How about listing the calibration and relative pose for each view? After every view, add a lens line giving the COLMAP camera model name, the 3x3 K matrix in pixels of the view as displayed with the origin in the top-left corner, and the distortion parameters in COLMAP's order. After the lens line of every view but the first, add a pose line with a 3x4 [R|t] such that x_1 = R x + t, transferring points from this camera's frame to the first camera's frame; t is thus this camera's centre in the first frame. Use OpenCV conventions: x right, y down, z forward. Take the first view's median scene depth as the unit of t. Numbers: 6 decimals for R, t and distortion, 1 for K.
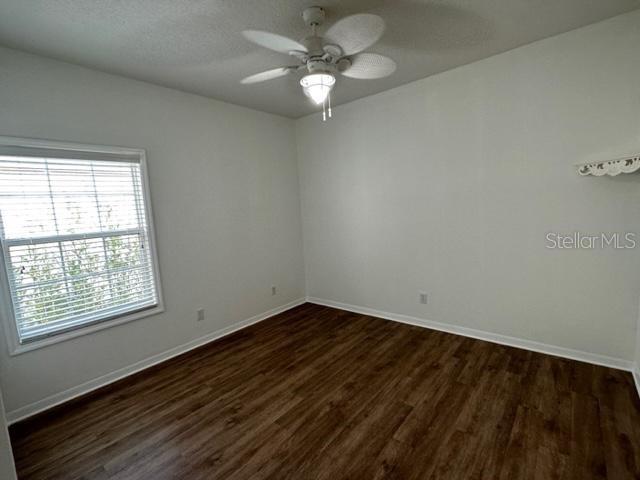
lens RADIAL K [[315.3, 0, 323.6], [0, 315.3, 240.7], [0, 0, 1]] dist [0.005126, 0.000197]
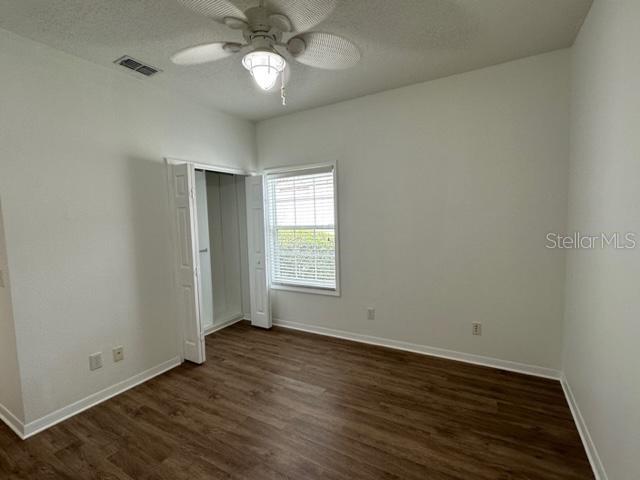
lens RADIAL K [[315.3, 0, 323.7], [0, 315.3, 240.3], [0, 0, 1]] dist [0.005126, 0.000197]
pose [[0.131977, 0.126385, -0.983163, 0.647603], [-0.087809, 0.989430, 0.115403, -0.120408], [0.987356, 0.071100, 0.141680, 0.806220]]
